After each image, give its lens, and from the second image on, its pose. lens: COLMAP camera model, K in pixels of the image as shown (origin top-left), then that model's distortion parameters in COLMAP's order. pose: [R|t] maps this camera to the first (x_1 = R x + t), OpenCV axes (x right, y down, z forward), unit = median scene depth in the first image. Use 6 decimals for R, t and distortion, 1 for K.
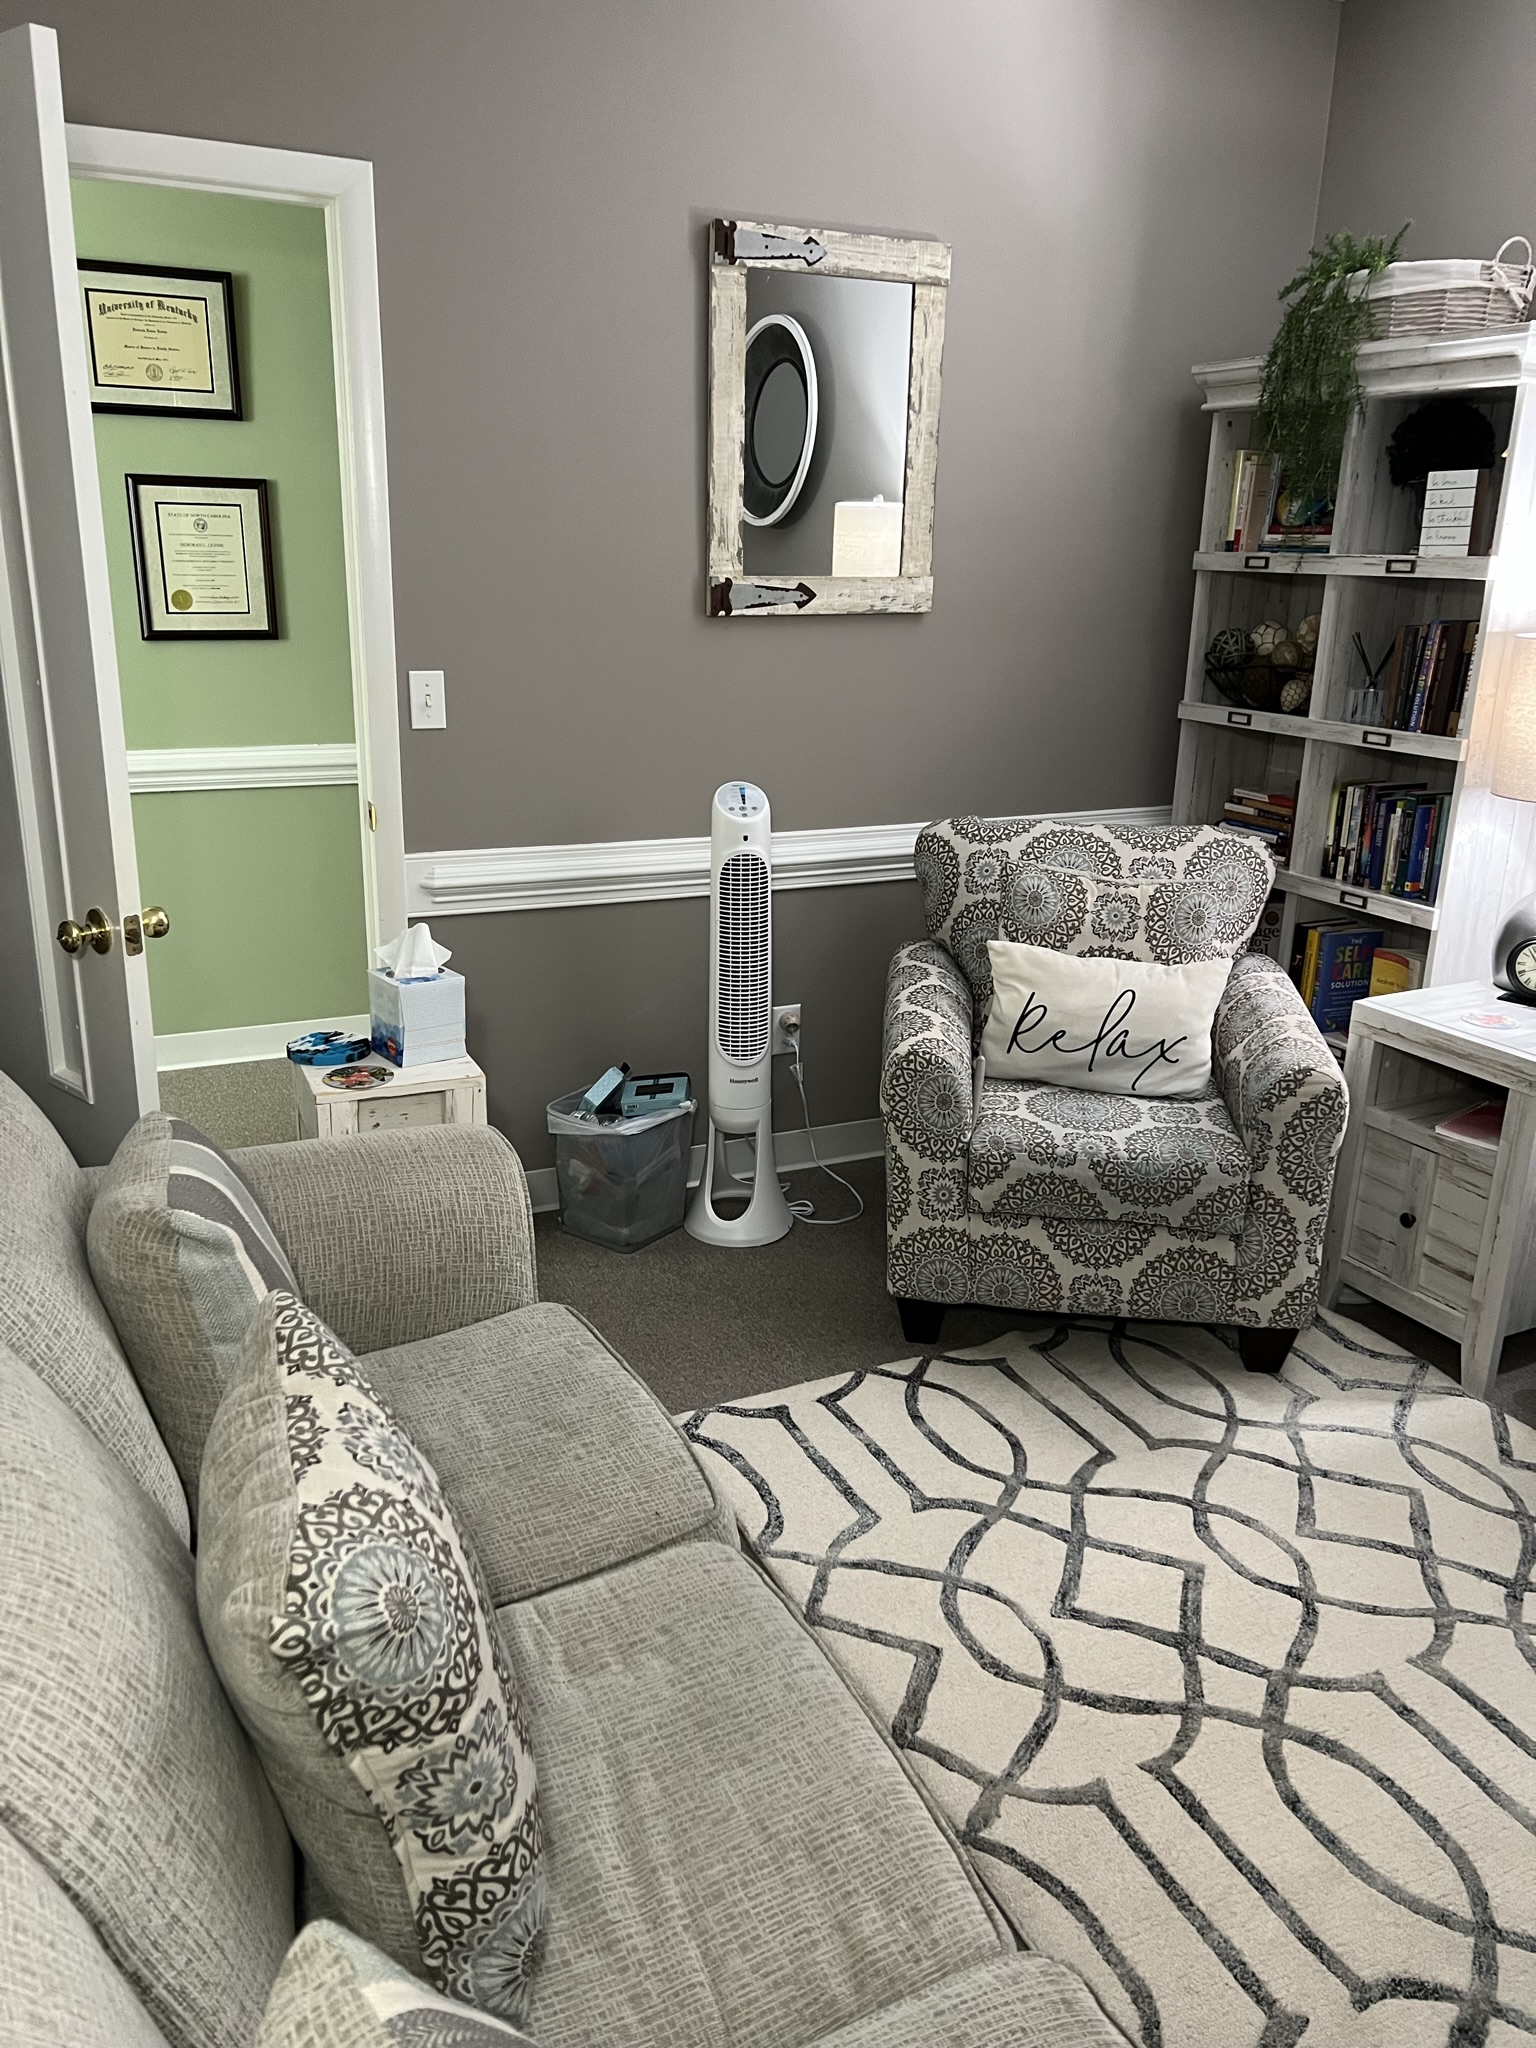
lens RADIAL K [[1596.6, 0, 744.8], [0, 1596.6, 1021.3], [0, 0, 1]] dist [0.059460, -0.001704]
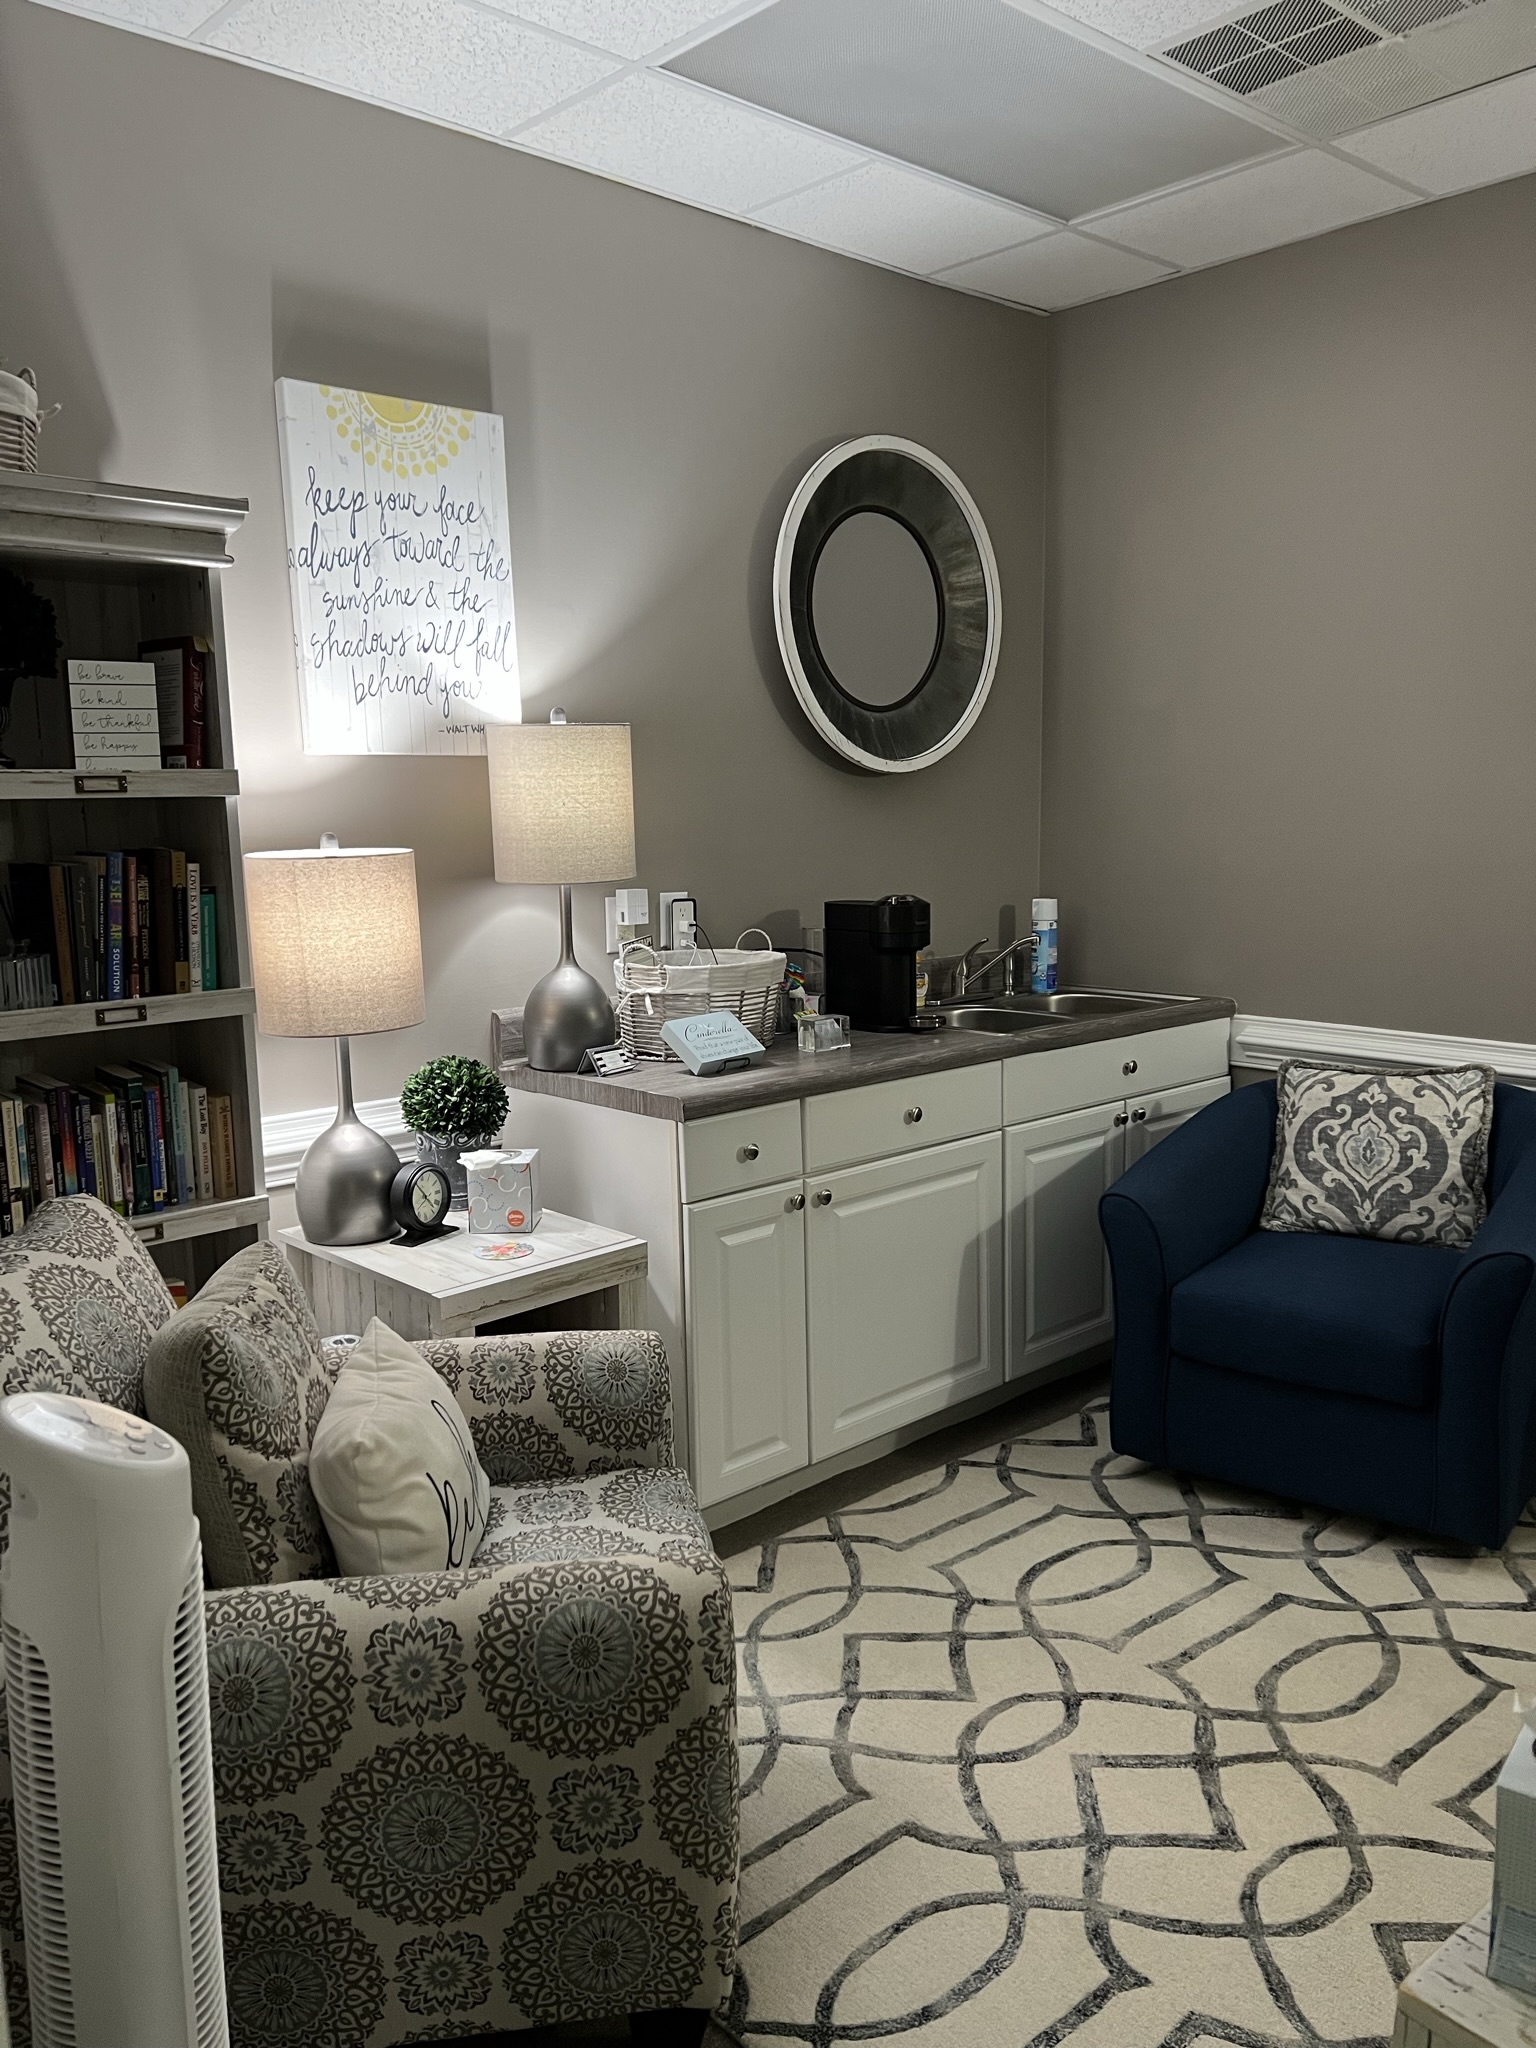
lens RADIAL K [[1572.0, 0, 768.0], [0, 1572.0, 1024.0], [0, 0, 1]] dist [0.062823, -0.062828]
pose [[-0.292893, -0.164040, 0.941969, -0.475150], [0.284658, 0.925540, 0.249689, -0.350189], [-0.912789, 0.341271, -0.224389, 1.180187]]
